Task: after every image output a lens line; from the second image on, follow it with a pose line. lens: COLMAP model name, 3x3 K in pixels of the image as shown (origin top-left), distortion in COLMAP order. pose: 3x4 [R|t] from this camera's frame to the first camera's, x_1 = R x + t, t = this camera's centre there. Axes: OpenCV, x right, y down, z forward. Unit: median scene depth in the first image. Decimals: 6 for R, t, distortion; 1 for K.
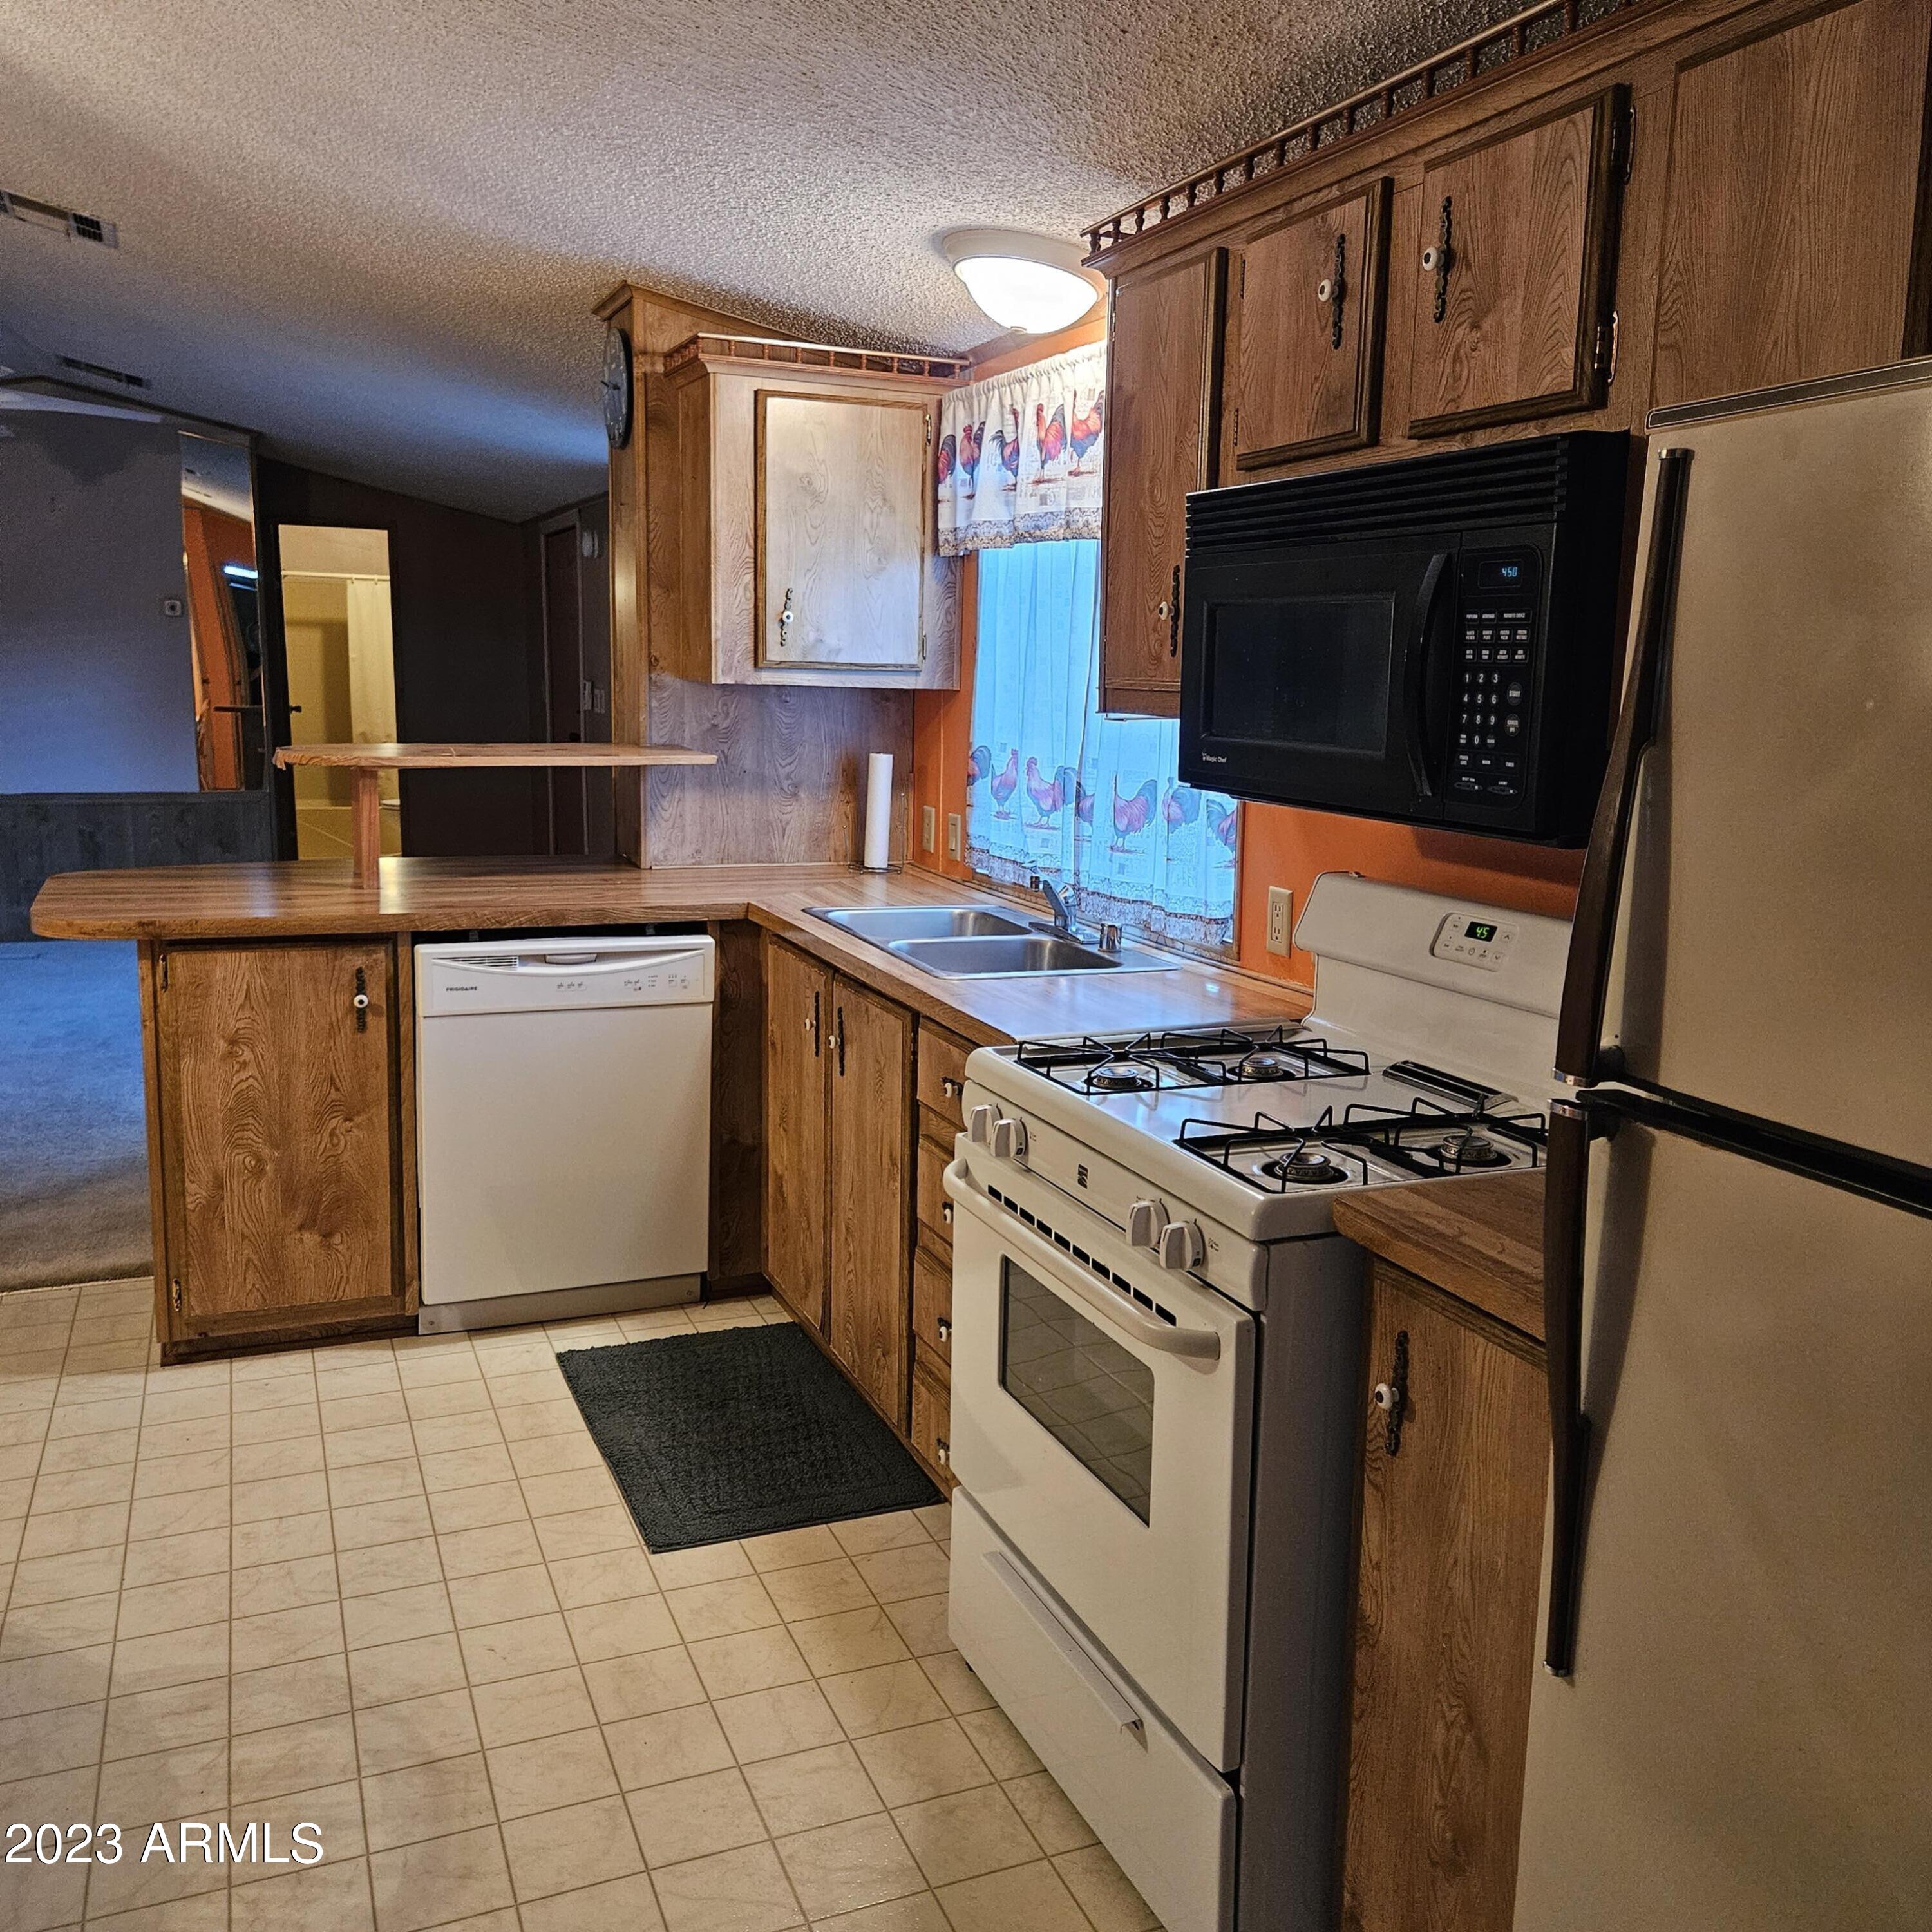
lens RADIAL K [[1737.9, 0, 961.6], [0, 1737.9, 976.9], [0, 0, 1]] dist [0.015236, -0.027464]
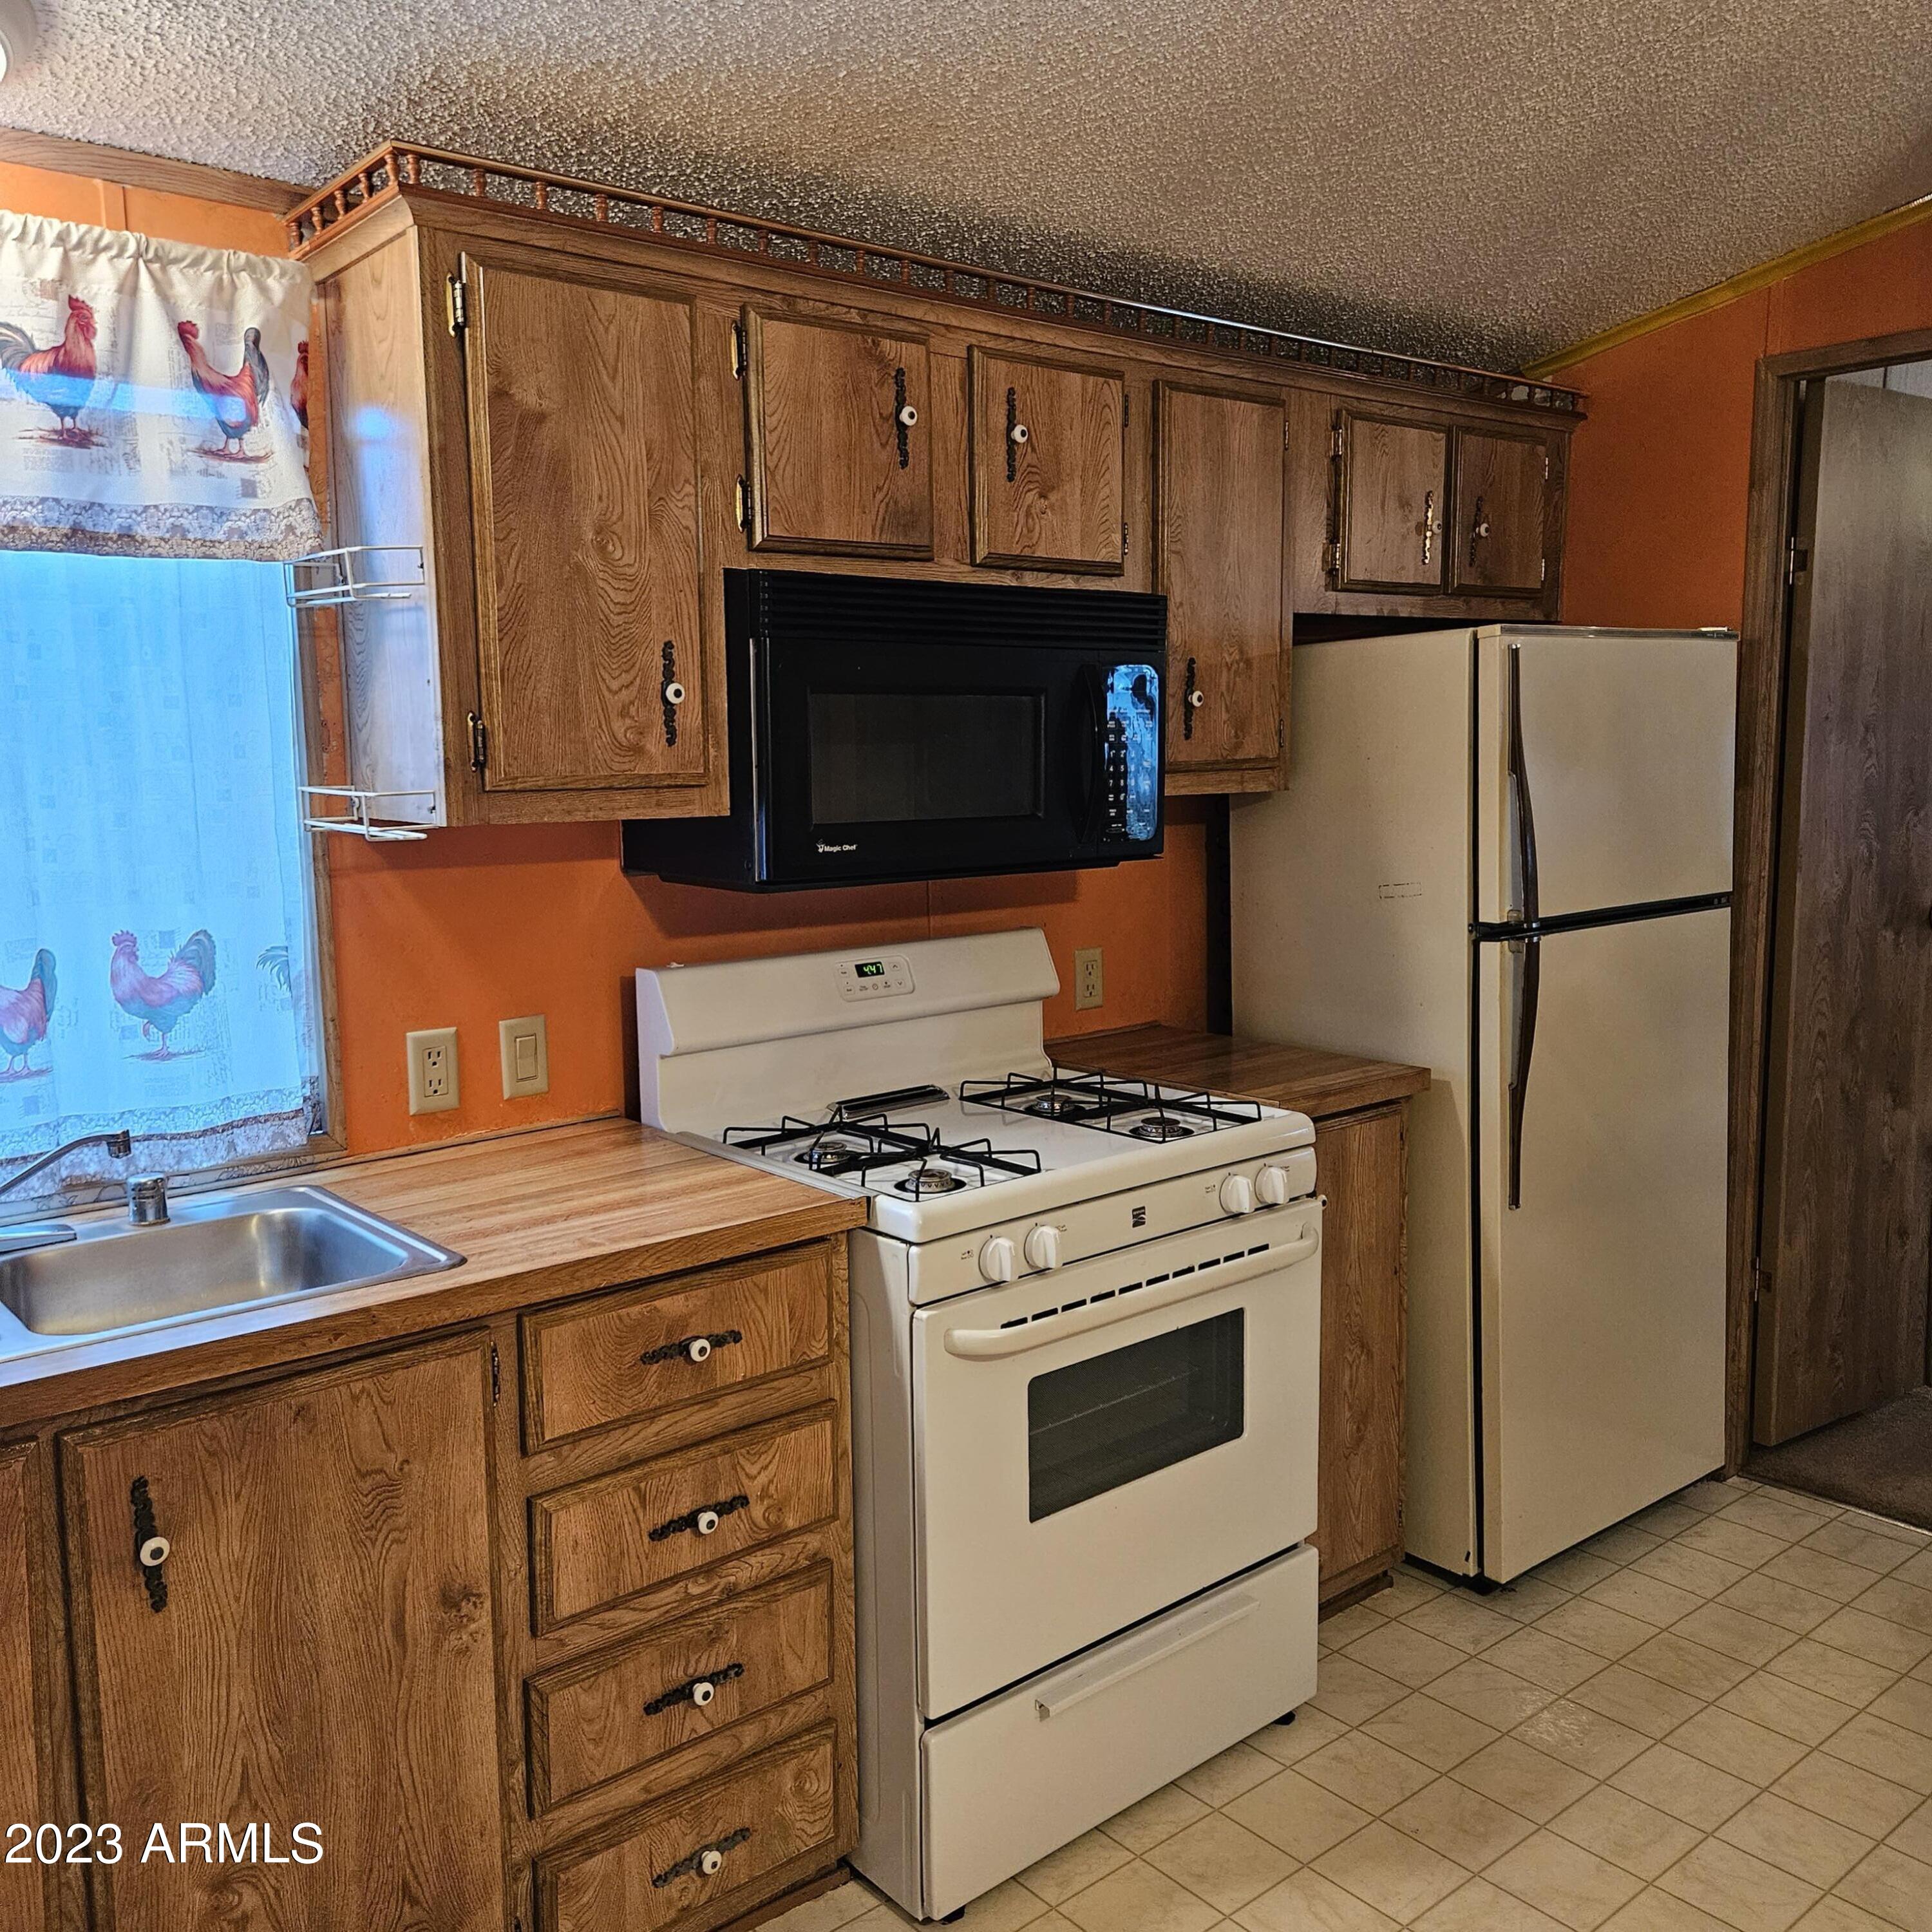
lens RADIAL K [[1737.9, 0, 959.5], [0, 1737.9, 949.2], [0, 0, 1]] dist [0.015236, -0.027464]
pose [[-0.311921, -0.128579, 0.941367, -0.923879], [0.175193, 0.966027, 0.189998, -0.281403], [-0.933816, 0.224185, -0.278798, 1.408906]]
